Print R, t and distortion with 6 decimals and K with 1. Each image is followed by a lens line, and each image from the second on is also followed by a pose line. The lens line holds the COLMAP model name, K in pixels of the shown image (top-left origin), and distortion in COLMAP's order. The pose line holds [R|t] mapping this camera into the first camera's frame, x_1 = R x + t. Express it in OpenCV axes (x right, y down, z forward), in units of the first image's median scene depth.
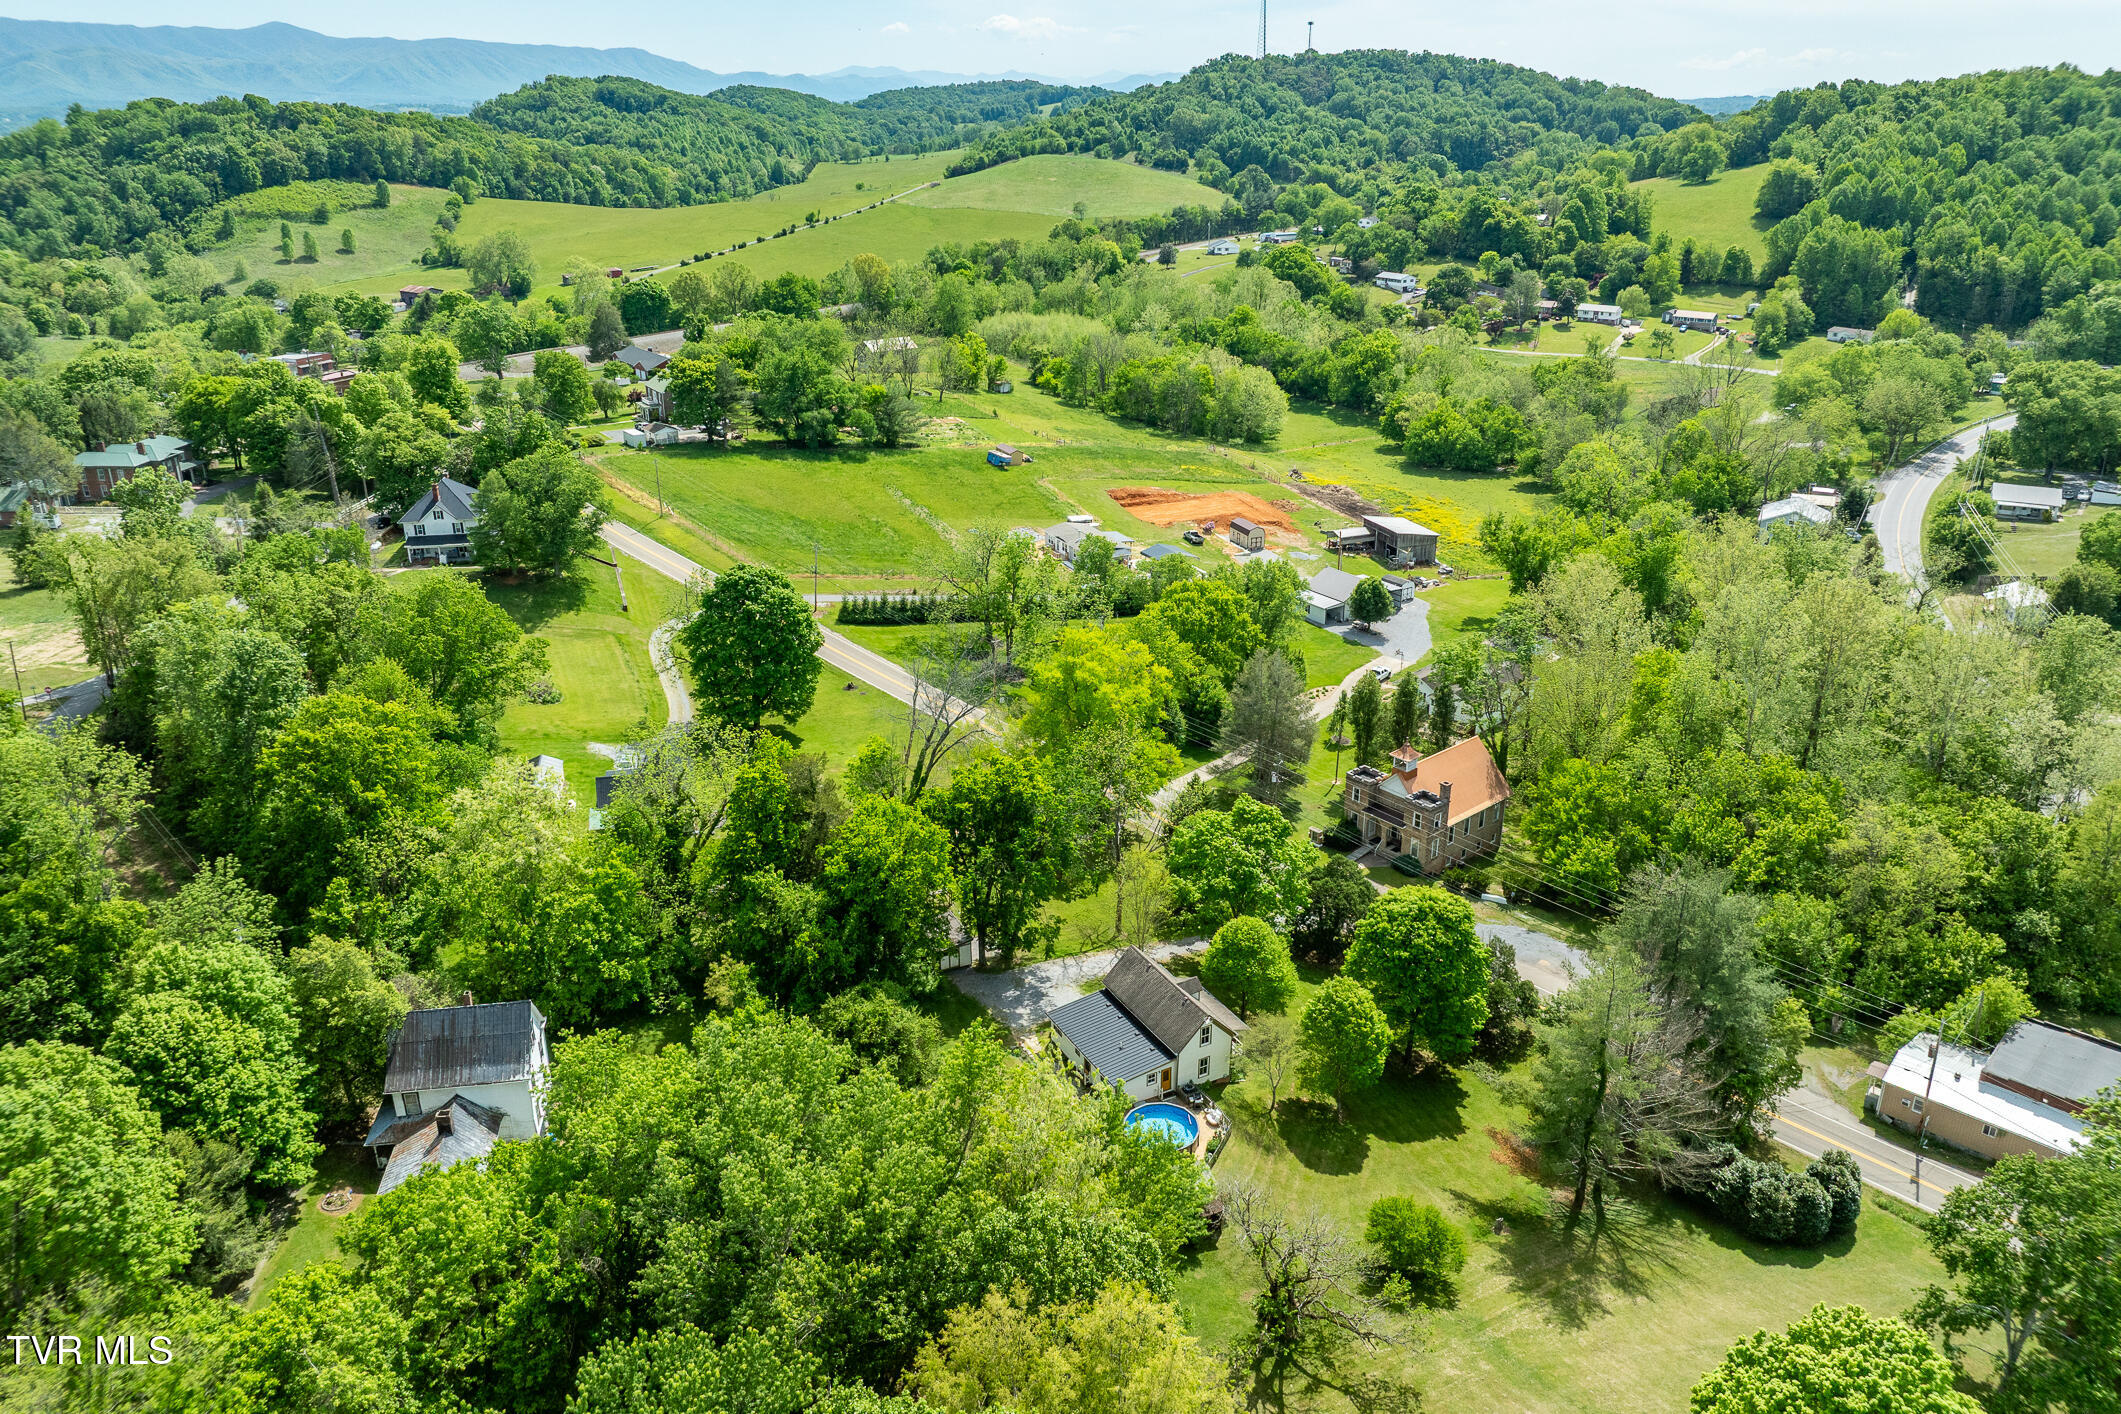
lens RADIAL K [[1481.7, 0, 1068.8], [0, 1481.7, 710.0], [0, 0, 1]] dist [-0.050670, 0.012218]
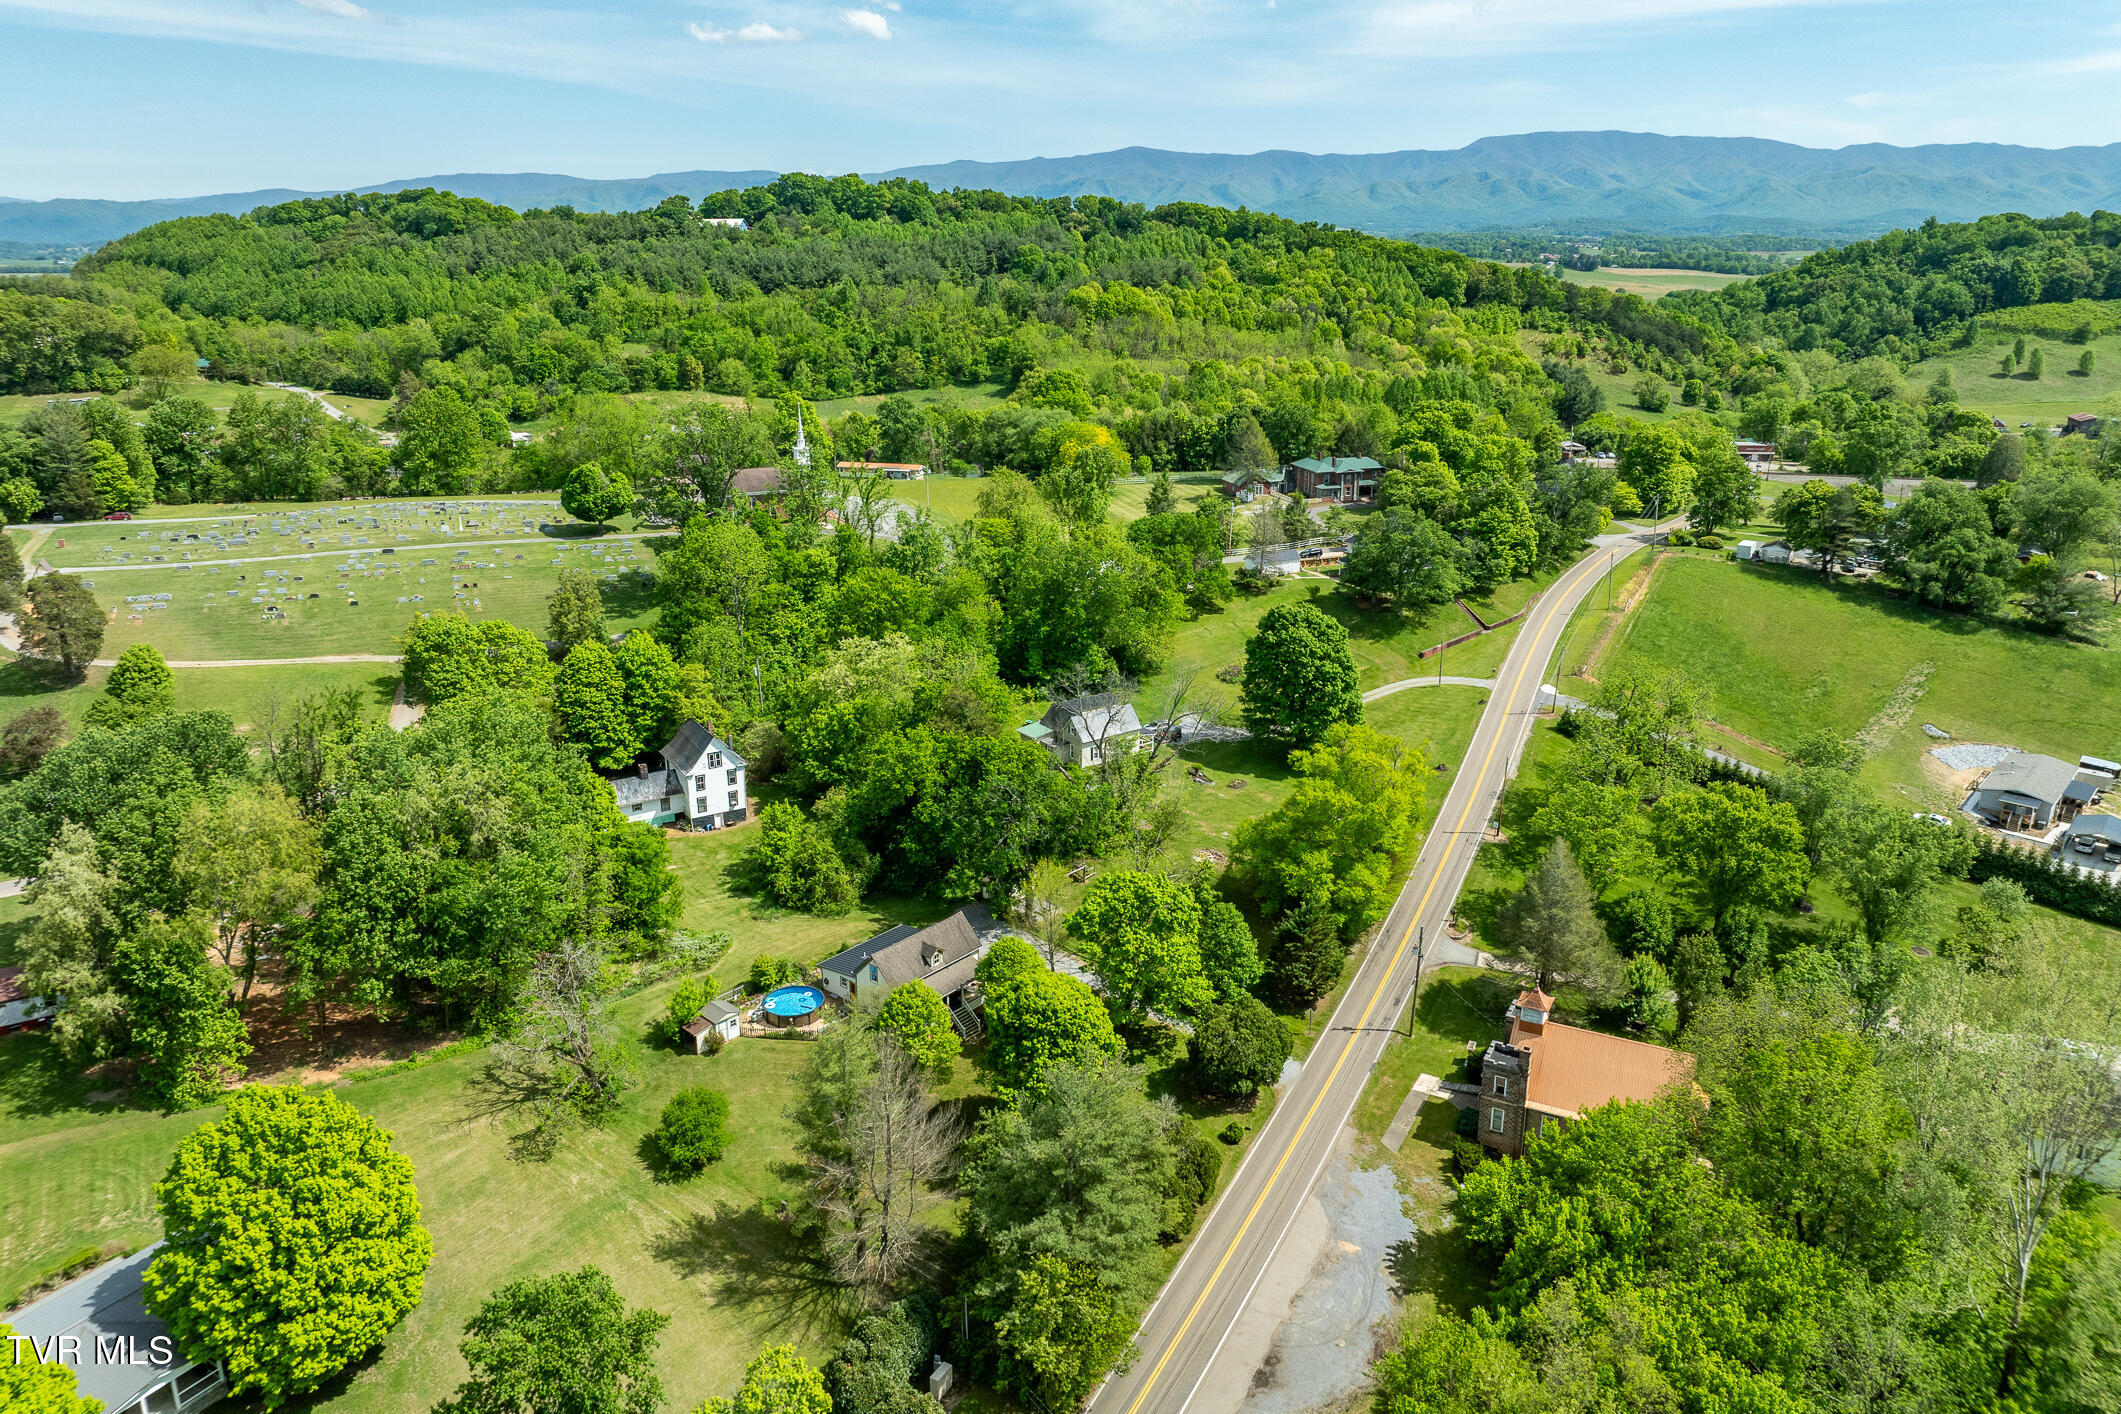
lens RADIAL K [[1481.7, 0, 1055.7], [0, 1481.7, 688.1], [0, 0, 1]] dist [-0.050670, 0.012218]
pose [[0.351842, 0.277783, -0.893893, 0.168473], [-0.353109, 0.923788, 0.148087, -0.031845], [0.866903, 0.263538, 0.423115, 0.085190]]
